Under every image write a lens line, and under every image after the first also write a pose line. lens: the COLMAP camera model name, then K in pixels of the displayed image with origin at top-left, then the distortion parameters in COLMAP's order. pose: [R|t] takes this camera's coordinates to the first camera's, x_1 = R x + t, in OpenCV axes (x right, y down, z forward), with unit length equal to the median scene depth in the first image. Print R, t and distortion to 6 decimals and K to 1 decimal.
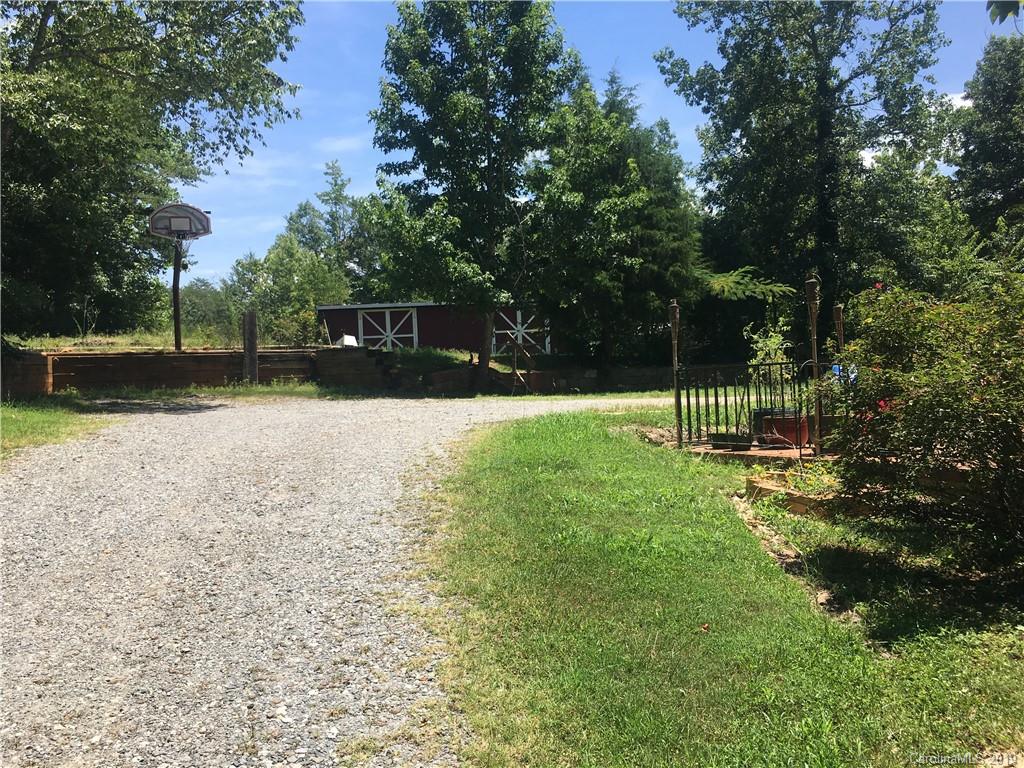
lens RADIAL K [[869.4, 0, 512.0], [0, 869.4, 384.0], [0, 0, 1]] dist [0.061310, -0.118455]
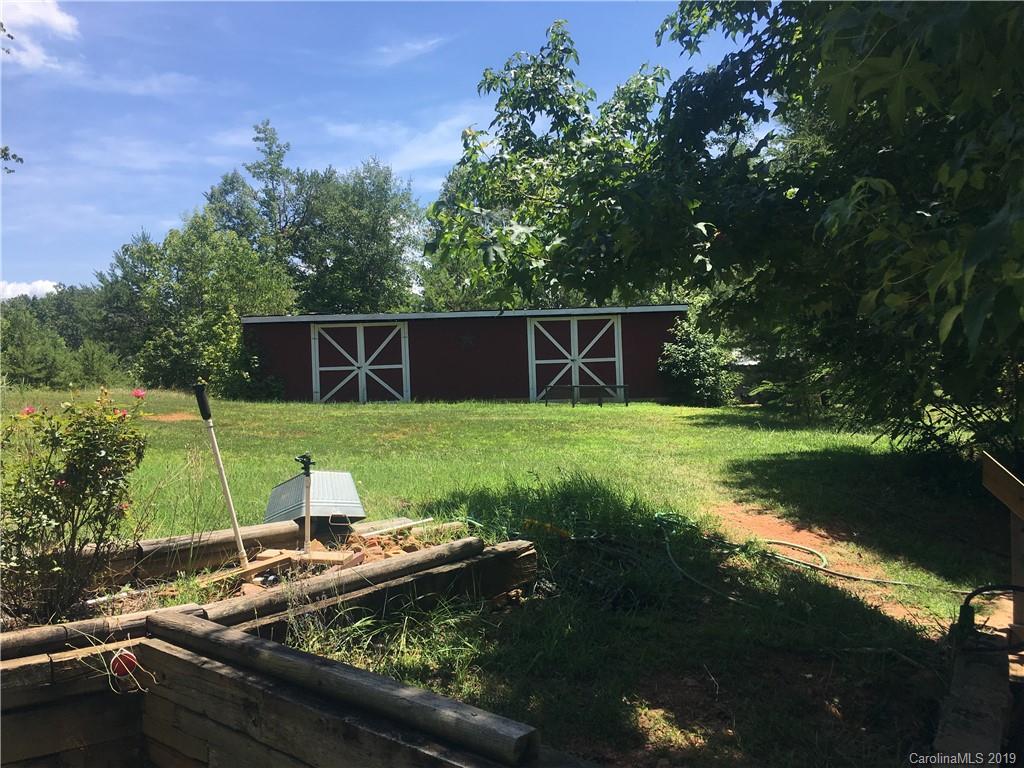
lens RADIAL K [[869.4, 0, 512.0], [0, 869.4, 384.0], [0, 0, 1]] dist [0.061310, -0.118455]
pose [[0.997699, 0.006722, 0.067464, -0.062851], [-0.006010, 0.999924, -0.010747, -0.030548], [-0.067531, 0.010317, 0.997664, 0.314223]]
